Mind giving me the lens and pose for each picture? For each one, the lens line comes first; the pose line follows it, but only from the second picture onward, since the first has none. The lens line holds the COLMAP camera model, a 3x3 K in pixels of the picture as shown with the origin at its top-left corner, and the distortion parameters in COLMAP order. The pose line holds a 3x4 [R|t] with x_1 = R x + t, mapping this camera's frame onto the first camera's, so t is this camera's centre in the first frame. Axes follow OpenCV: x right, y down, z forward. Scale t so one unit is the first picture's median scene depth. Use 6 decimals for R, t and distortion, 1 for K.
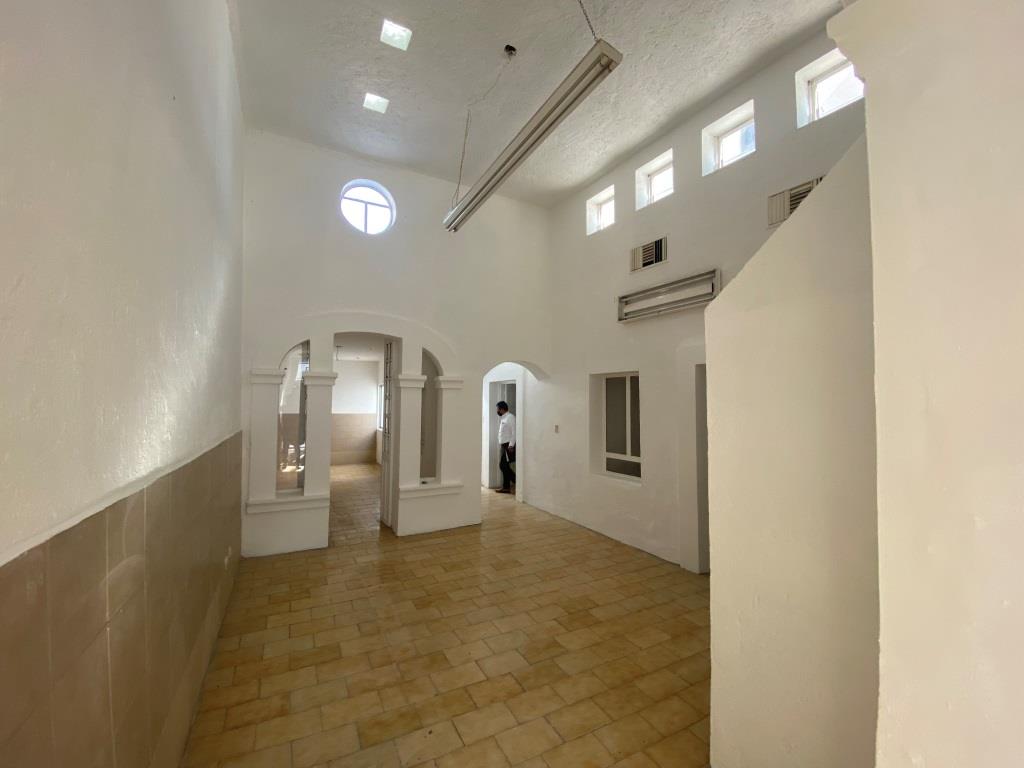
lens RADIAL K [[417.5, 0, 512.1], [0, 417.5, 385.9], [0, 0, 1]] dist [-0.002613, -0.011688]
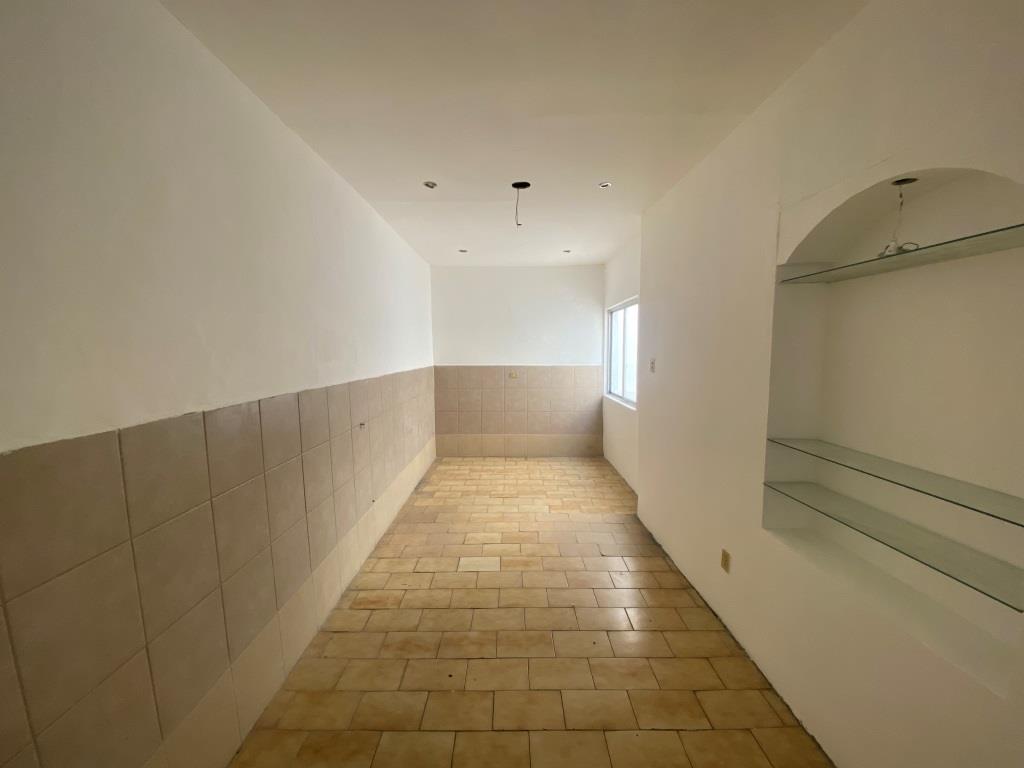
lens RADIAL K [[417.5, 0, 508.9], [0, 417.5, 390.0], [0, 0, 1]] dist [-0.002613, -0.011688]
pose [[0.888488, 0.031820, -0.457795, -0.472300], [0.031308, 0.991066, 0.129649, 0.061378], [0.457830, -0.129524, 0.879554, 1.197059]]
